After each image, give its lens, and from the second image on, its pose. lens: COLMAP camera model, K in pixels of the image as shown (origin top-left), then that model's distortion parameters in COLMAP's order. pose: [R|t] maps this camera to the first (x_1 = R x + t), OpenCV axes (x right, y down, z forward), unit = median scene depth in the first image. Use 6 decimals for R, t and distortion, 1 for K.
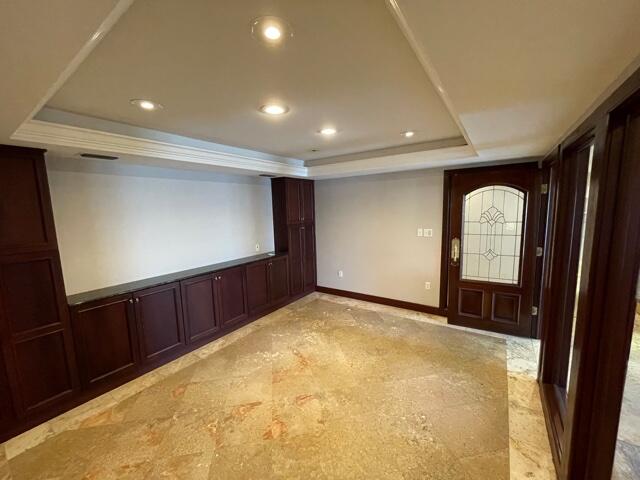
lens RADIAL K [[262.2, 0, 319.2], [0, 262.2, 240.4], [0, 0, 1]] dist [0.000945, 0.000275]
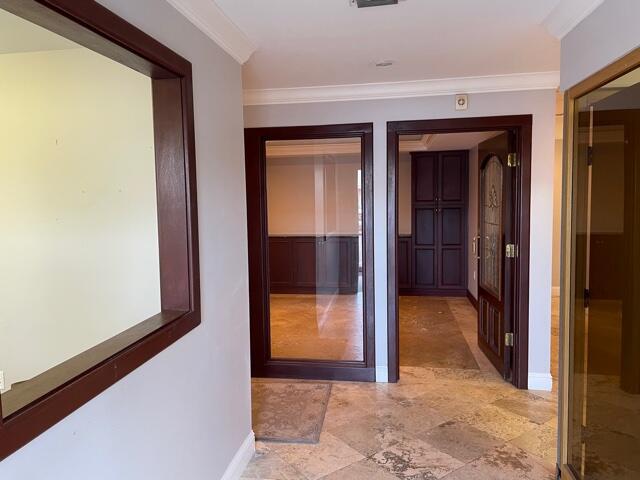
lens RADIAL K [[489.6, 0, 314.2], [0, 489.6, 237.8], [0, 0, 1]] dist [0.047231, -0.037382]
pose [[0.417524, 0.095737, -0.903608, 1.548859], [-0.104688, 0.992880, 0.056823, -0.009834], [0.902615, 0.070872, 0.424574, -0.011553]]
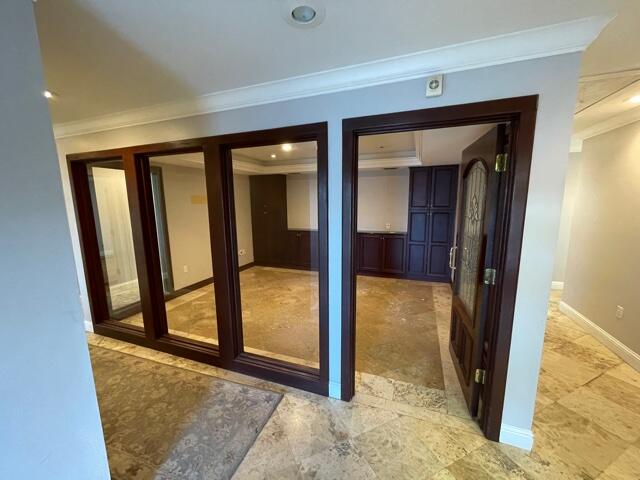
lens RADIAL K [[262.2, 0, 319.9], [0, 262.2, 243.6], [0, 0, 1]] dist [0.000945, 0.000275]
pose [[0.228389, 0.182993, -0.956218, 1.107425], [-0.115278, 0.980350, 0.160077, -0.065319], [0.966721, 0.073671, 0.244996, 0.440102]]
